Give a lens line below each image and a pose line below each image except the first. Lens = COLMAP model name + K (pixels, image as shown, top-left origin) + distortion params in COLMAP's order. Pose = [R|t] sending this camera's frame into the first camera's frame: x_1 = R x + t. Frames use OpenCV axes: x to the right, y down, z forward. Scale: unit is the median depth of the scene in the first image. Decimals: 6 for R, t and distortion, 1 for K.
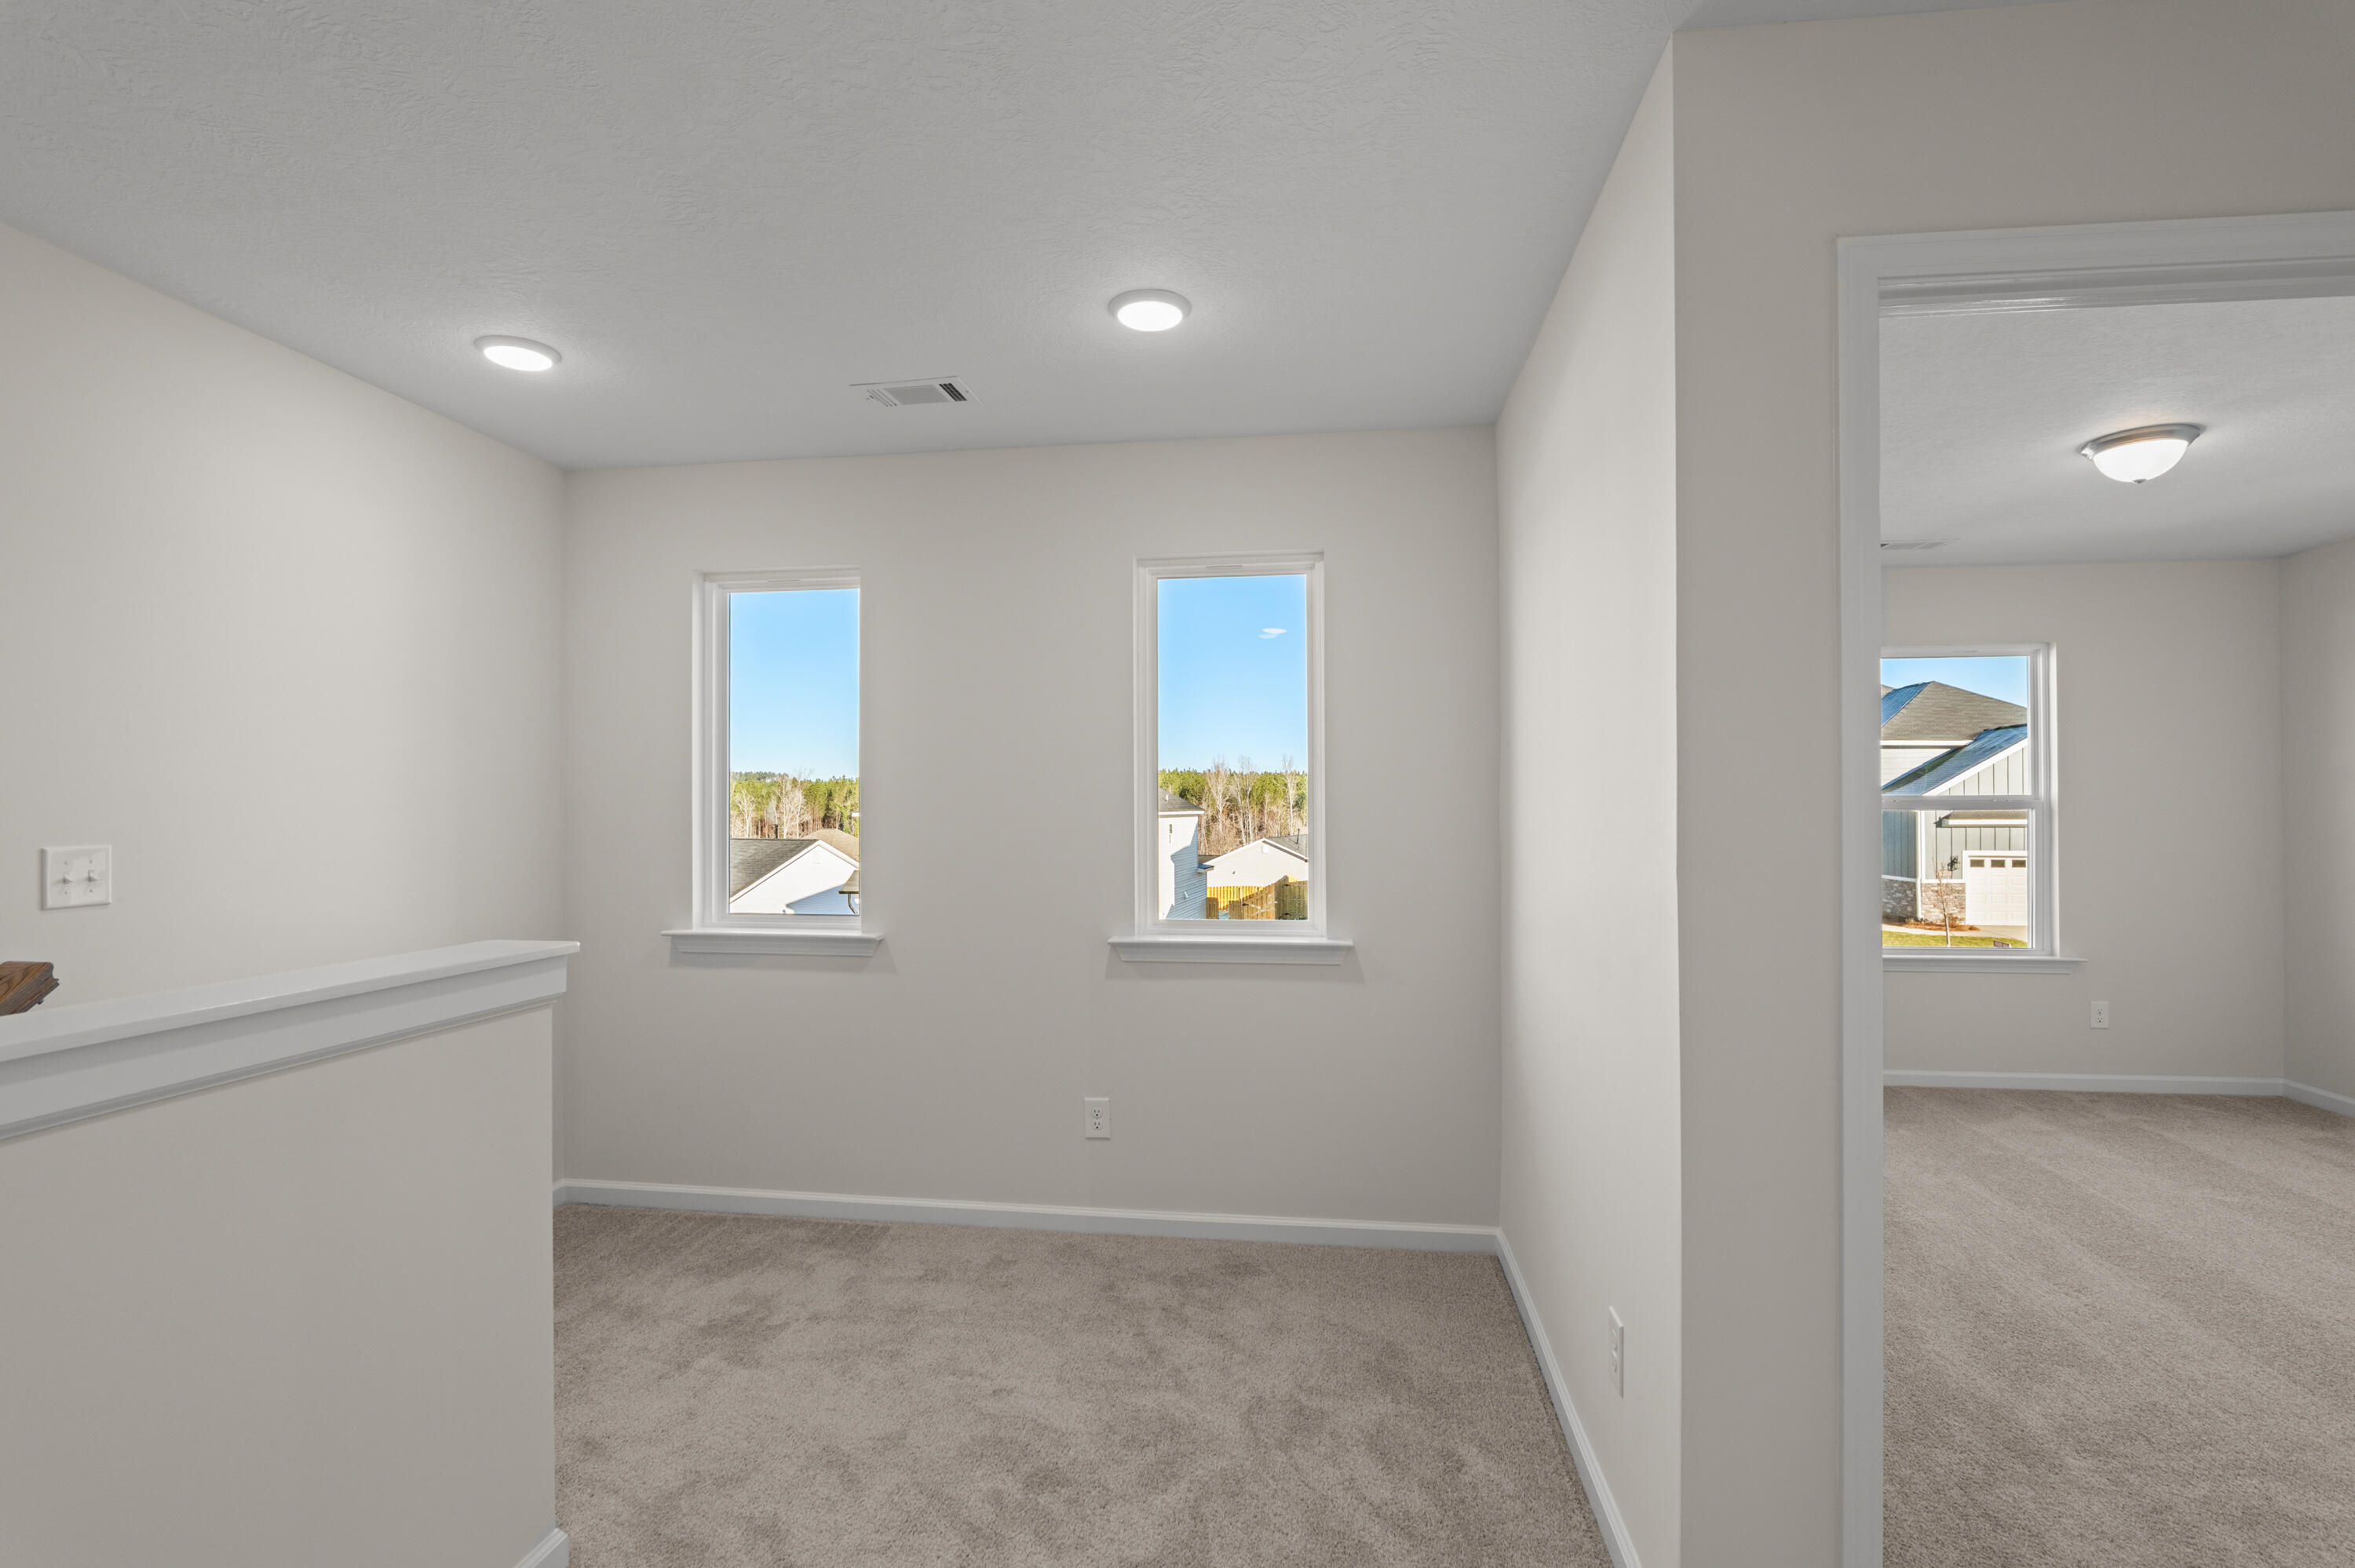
lens RADIAL K [[1109.1, 0, 1180.3], [0, 1109.1, 797.9], [0, 0, 1]] dist [-0.015258, 0.004386]
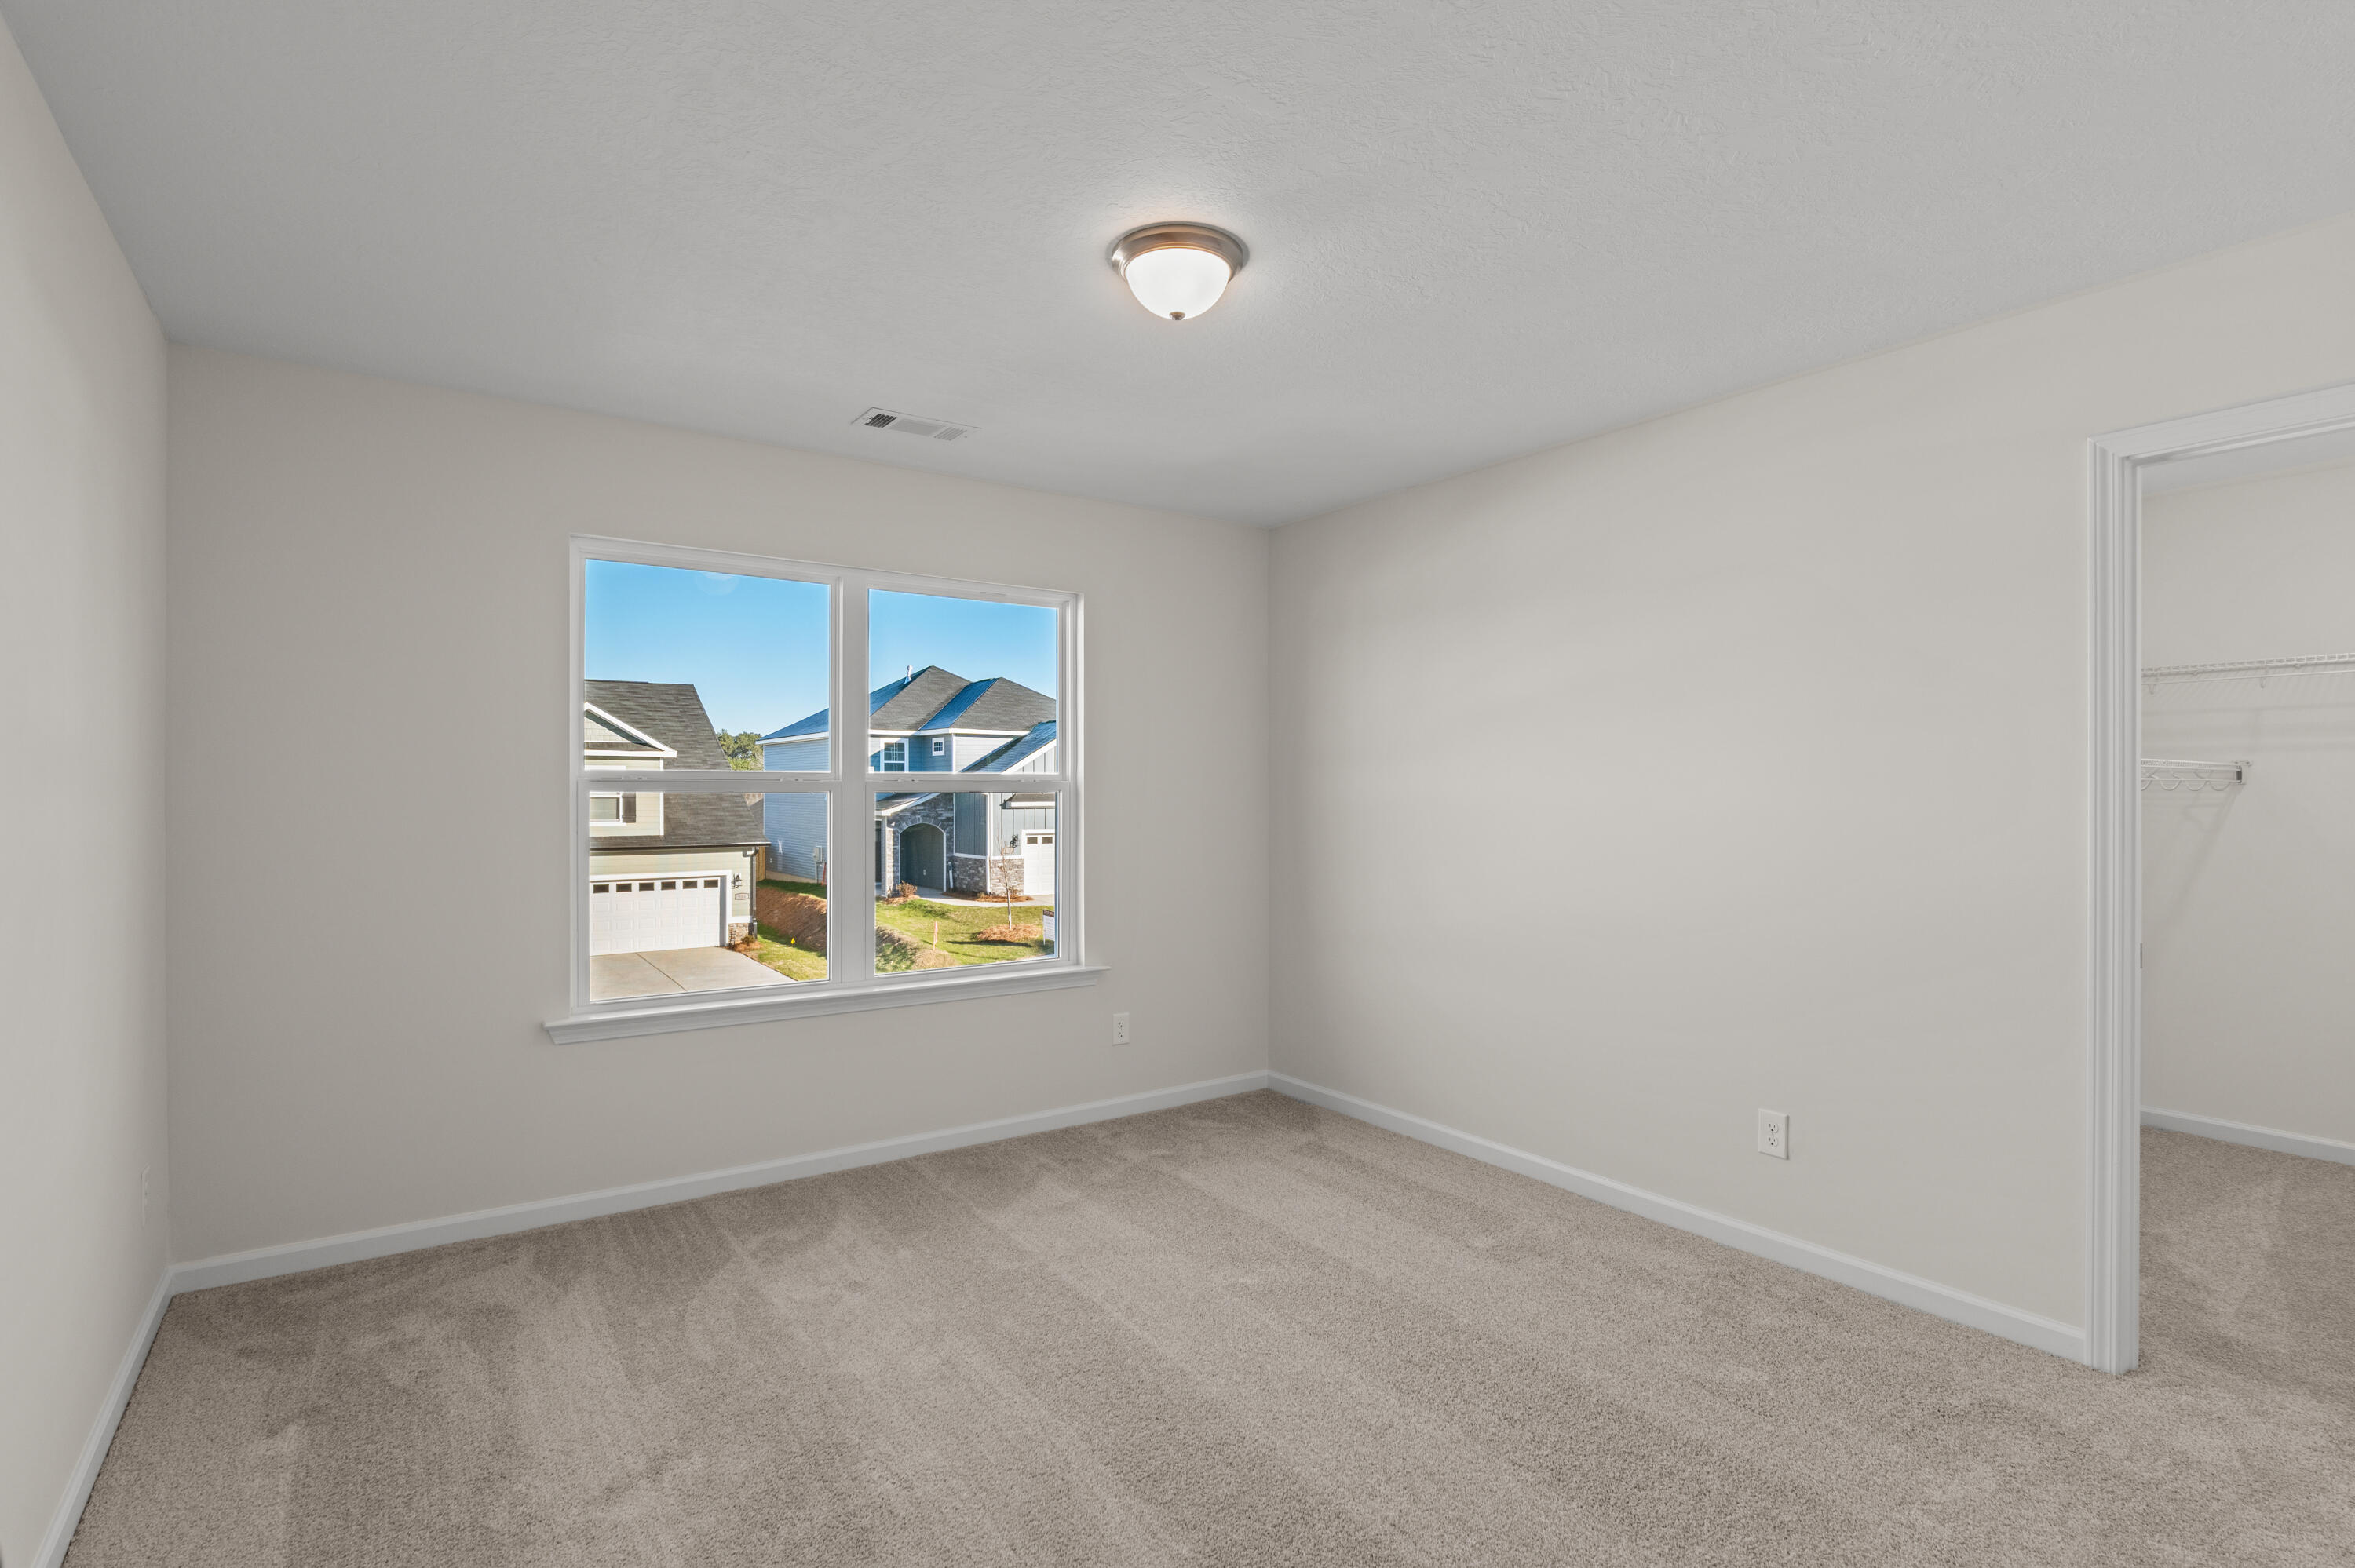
lens RADIAL K [[1132.2, 0, 1177.0], [0, 1132.2, 788.1], [0, 0, 1]] dist [-0.016234, 0.004821]
pose [[0.731788, 0.002756, 0.681527, 0.257258], [-0.007091, 0.999968, 0.003569, 0.003744], [-0.681495, -0.007444, 0.731785, 0.315428]]
